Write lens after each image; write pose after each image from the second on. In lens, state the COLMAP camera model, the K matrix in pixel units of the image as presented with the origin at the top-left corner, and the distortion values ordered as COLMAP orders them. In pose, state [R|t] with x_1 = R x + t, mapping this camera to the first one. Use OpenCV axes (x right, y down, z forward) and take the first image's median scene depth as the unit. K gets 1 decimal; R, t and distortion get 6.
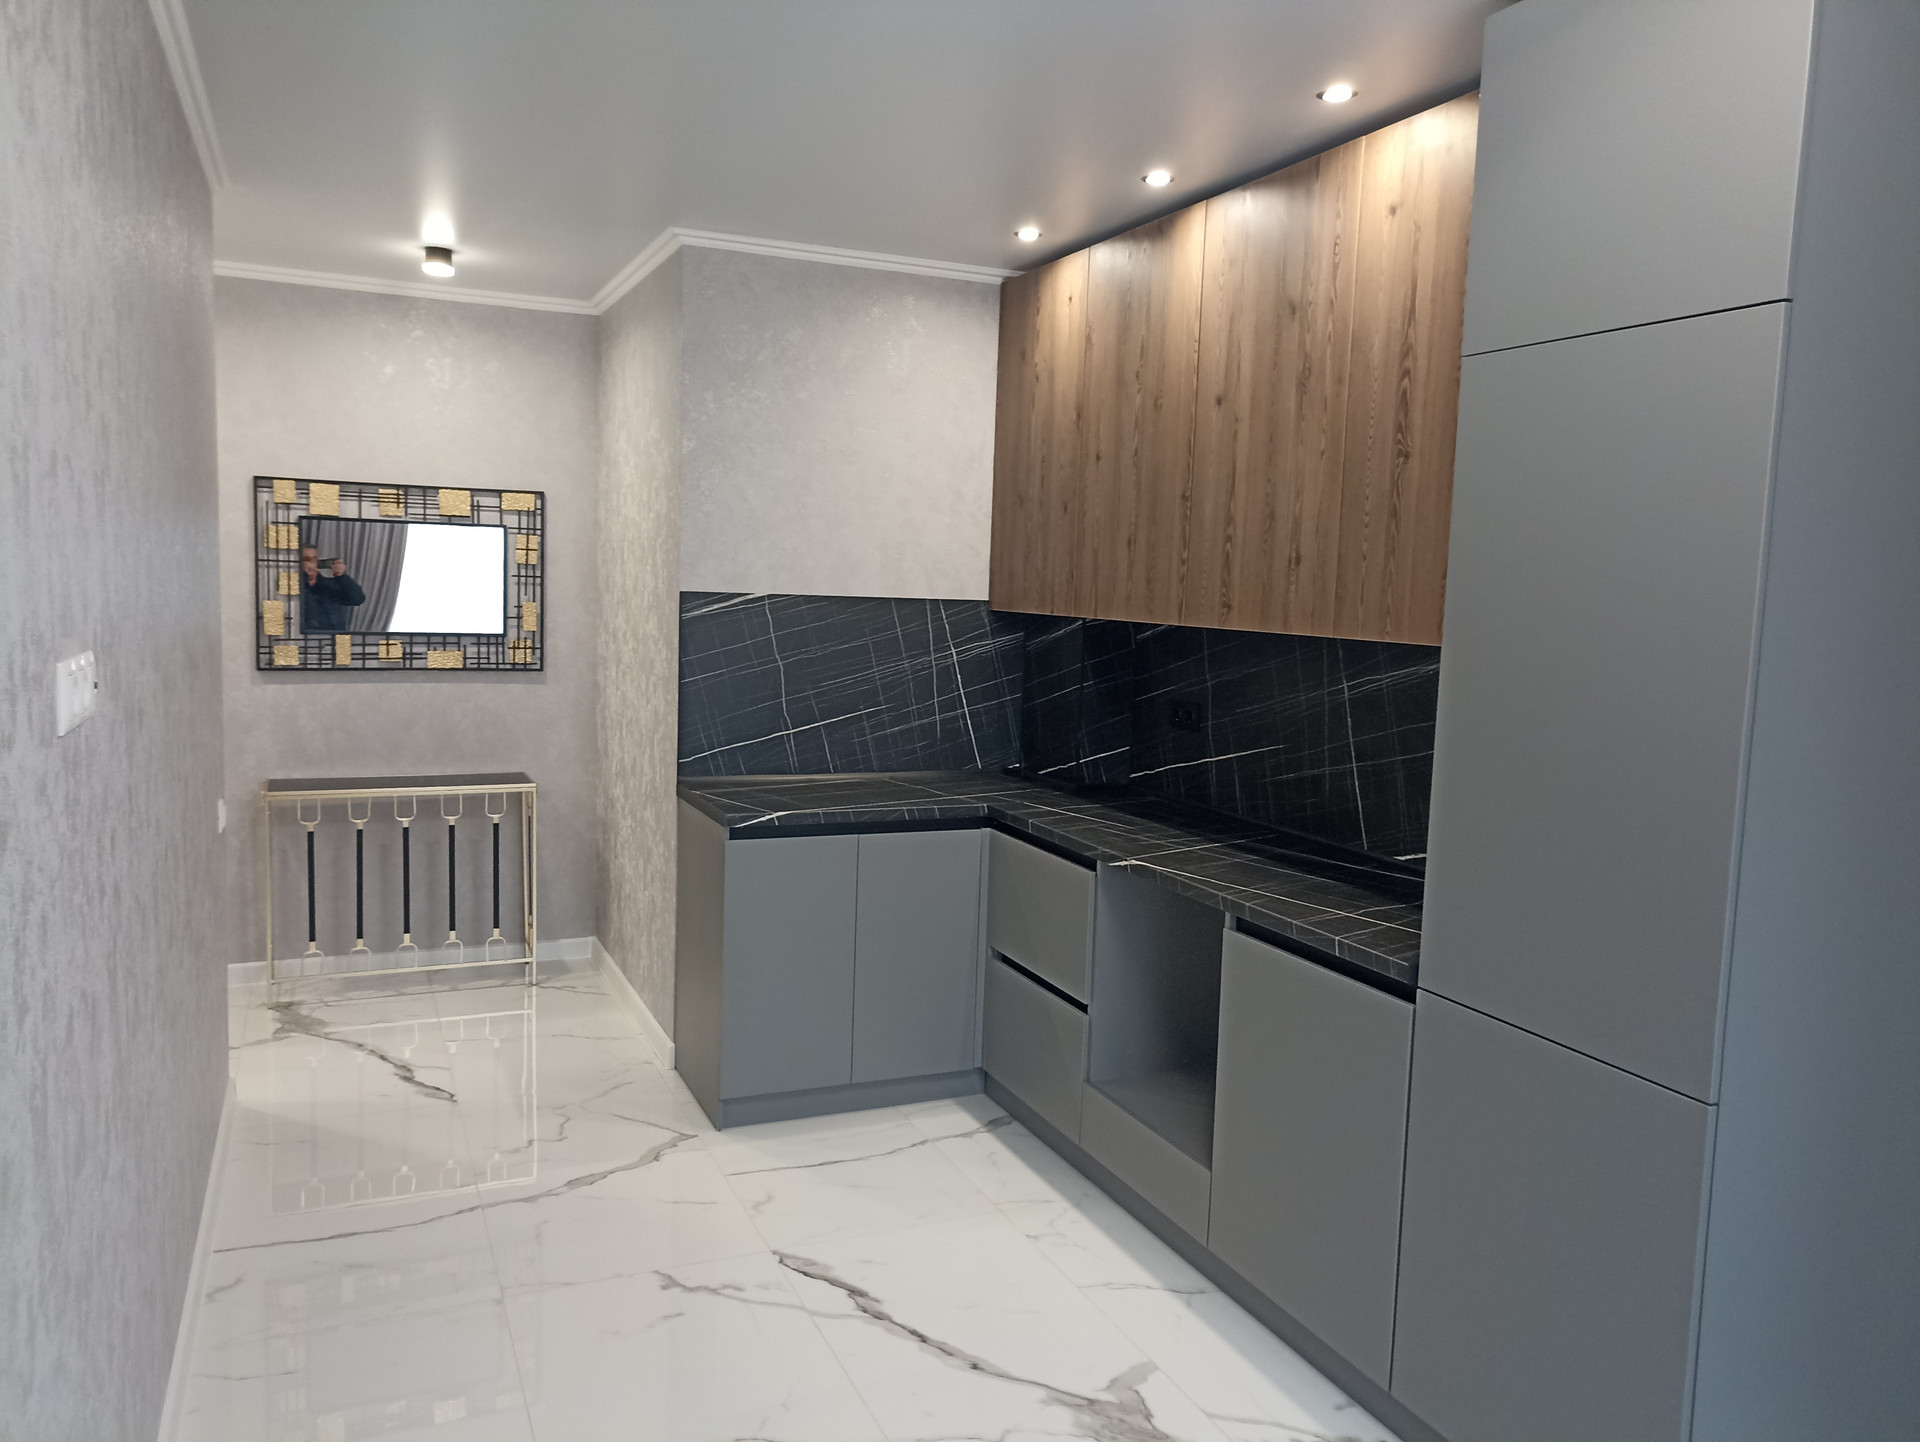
lens RADIAL K [[1412.8, 0, 961.8], [0, 1412.8, 722.0], [0, 0, 1]] dist [0.006722, 0.000387]
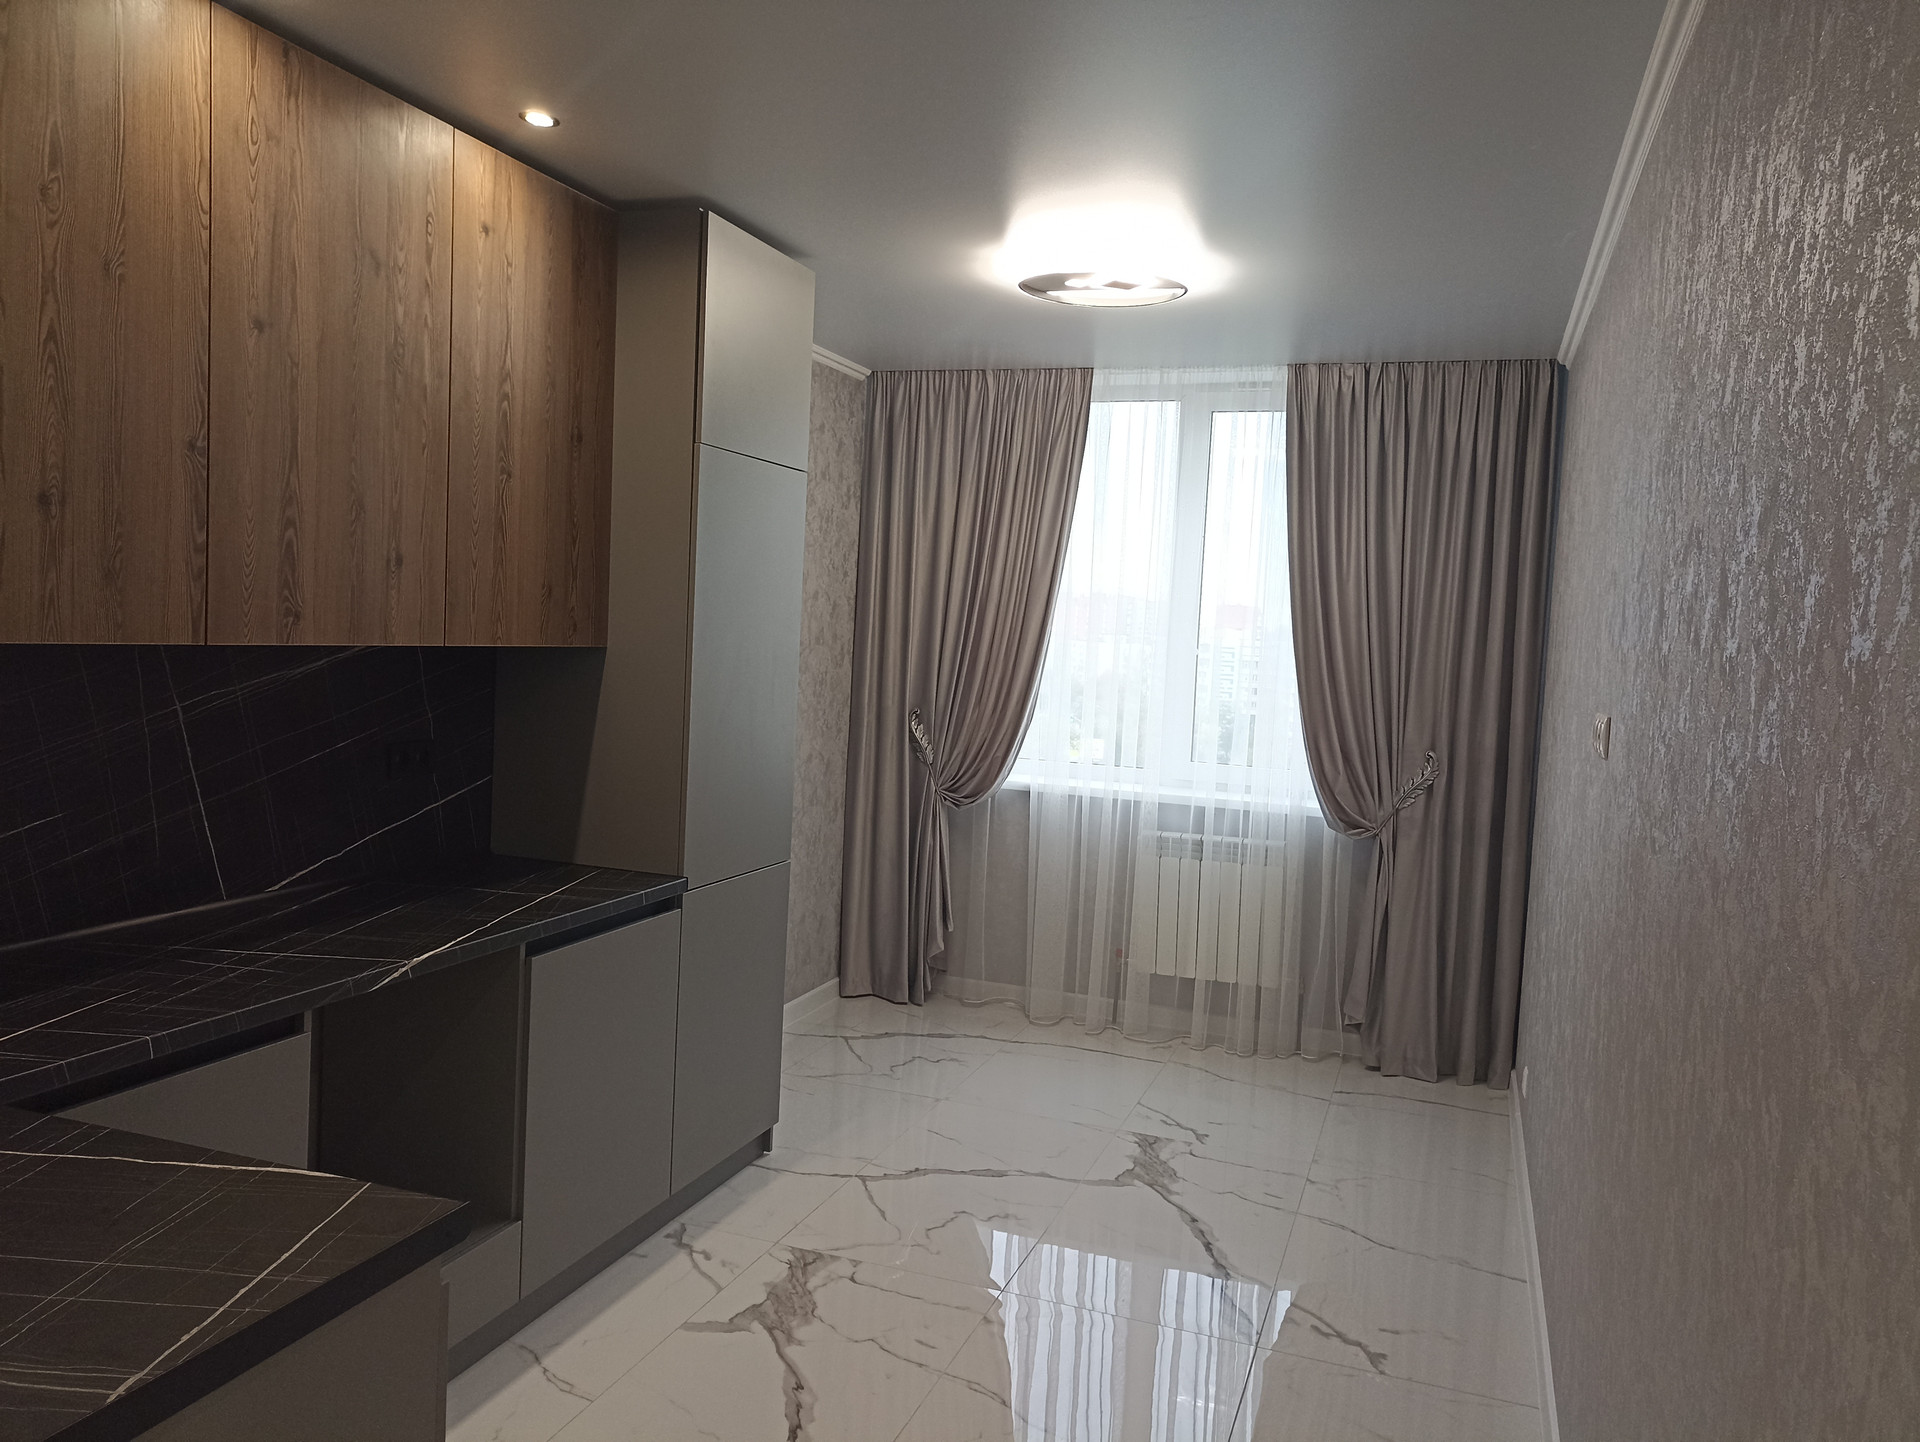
lens RADIAL K [[1412.8, 0, 962.1], [0, 1412.8, 717.8], [0, 0, 1]] dist [0.006722, 0.000387]
pose [[-0.727789, -0.111539, 0.676670, -0.623254], [-0.002187, 0.987058, 0.160350, -0.159974], [-0.685797, 0.115221, -0.718614, 1.399618]]
